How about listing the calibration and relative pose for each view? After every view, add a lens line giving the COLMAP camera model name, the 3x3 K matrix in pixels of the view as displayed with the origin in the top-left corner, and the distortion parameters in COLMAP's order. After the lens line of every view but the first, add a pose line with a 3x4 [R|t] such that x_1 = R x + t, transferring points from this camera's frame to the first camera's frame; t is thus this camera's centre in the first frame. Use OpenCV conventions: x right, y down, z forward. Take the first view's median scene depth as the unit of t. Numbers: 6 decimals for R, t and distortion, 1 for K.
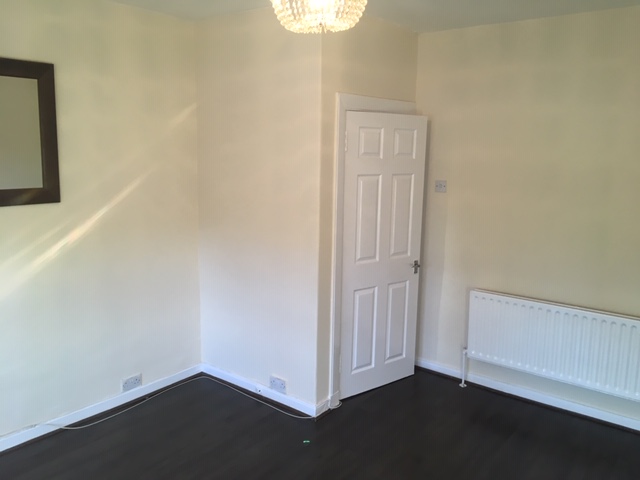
lens RADIAL K [[536.4, 0, 319.5], [0, 536.4, 235.1], [0, 0, 1]] dist [0.044443, -0.044680]
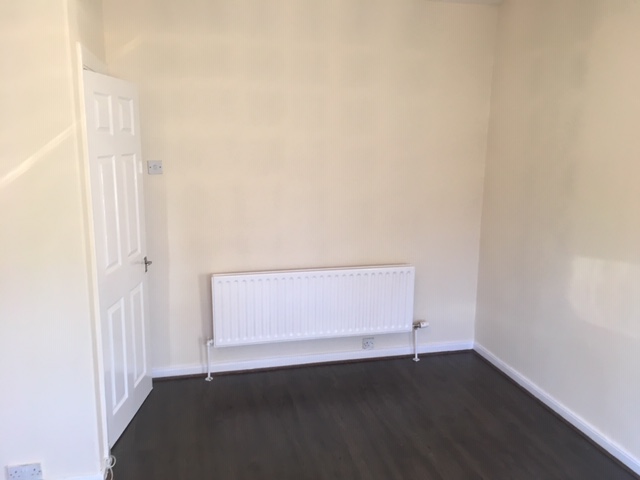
lens RADIAL K [[536.4, 0, 319.8], [0, 536.4, 242.9], [0, 0, 1]] dist [0.044443, -0.044680]
pose [[0.644335, -0.170500, 0.745495, -0.279921], [0.132832, 0.984964, 0.110461, -0.032871], [-0.753119, 0.027852, 0.657294, 0.245304]]
